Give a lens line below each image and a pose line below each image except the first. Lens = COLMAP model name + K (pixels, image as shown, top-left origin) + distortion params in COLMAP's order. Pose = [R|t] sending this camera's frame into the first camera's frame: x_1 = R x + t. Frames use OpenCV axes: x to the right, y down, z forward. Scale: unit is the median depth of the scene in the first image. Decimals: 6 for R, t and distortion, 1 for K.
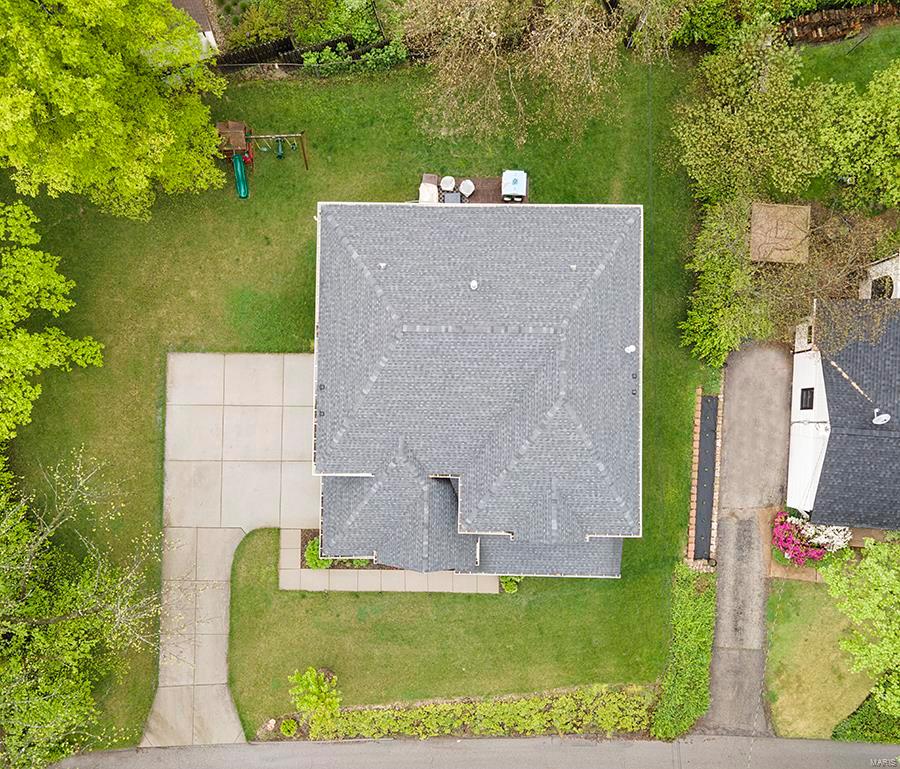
lens RADIAL K [[766.3, 0, 441.6], [0, 766.3, 383.5], [0, 0, 1]] dist [0.031981, 0.001685]
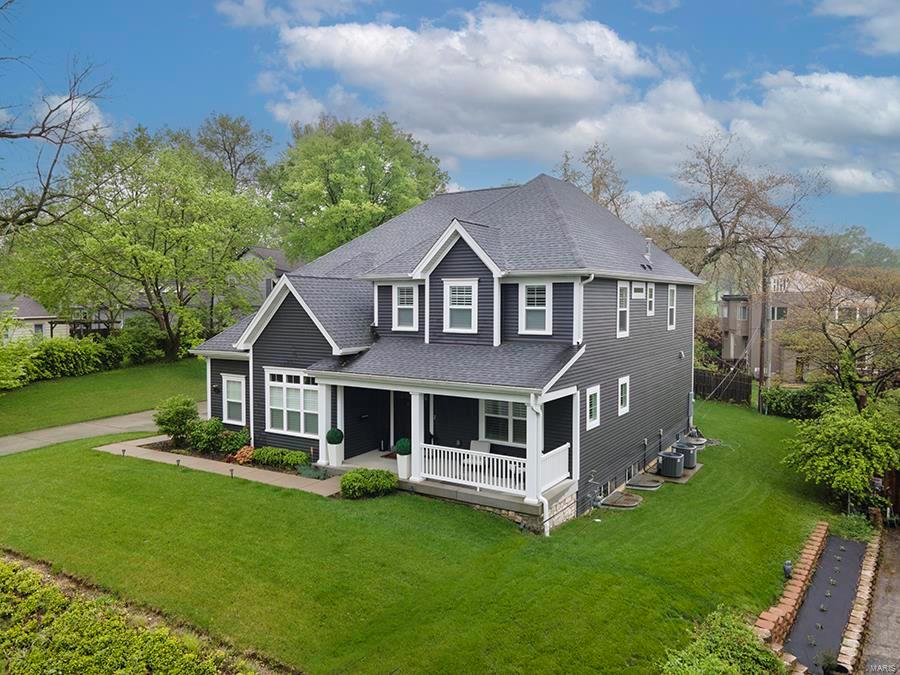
lens RADIAL K [[645.6, 0, 449.4], [0, 645.6, 332.2], [0, 0, 1]] dist [0.022599, 0.033572]
pose [[0.852720, 0.030991, -0.521448, 0.363983], [-0.522038, 0.086068, -0.848569, 0.581564], [0.018583, 0.995807, 0.089570, 0.846485]]
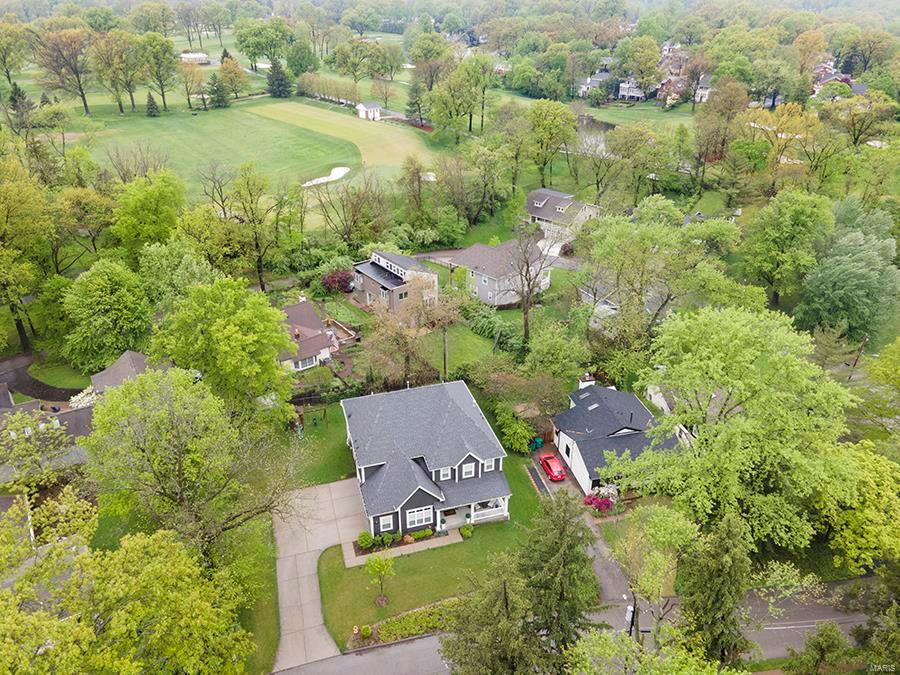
lens RADIAL K [[645.6, 0, 446.8], [0, 645.6, 330.9], [0, 0, 1]] dist [0.022599, 0.033572]
pose [[0.955325, -0.136184, 0.262314, -0.306137], [0.295177, 0.484703, -0.823367, 1.303257], [-0.015015, 0.864012, 0.503248, -0.236217]]
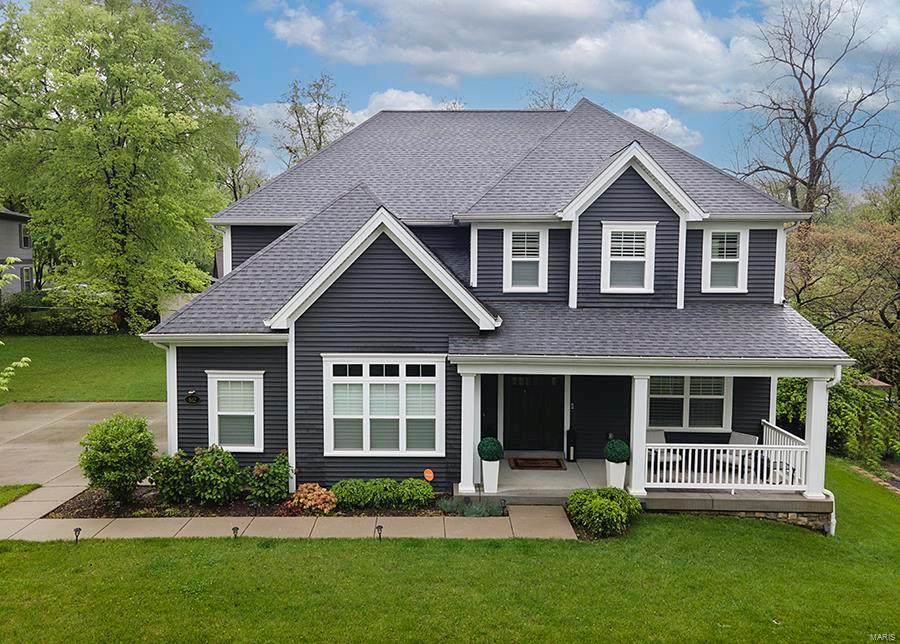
lens RADIAL K [[711.1, 0, 434.7], [0, 711.1, 312.7], [0, 0, 1]] dist [0.043219, -0.015334]
pose [[0.999944, 0.010594, -0.000618, 0.008900], [-0.002013, 0.132125, -0.991231, 0.574640], [-0.010420, 0.991176, 0.132139, 0.848786]]
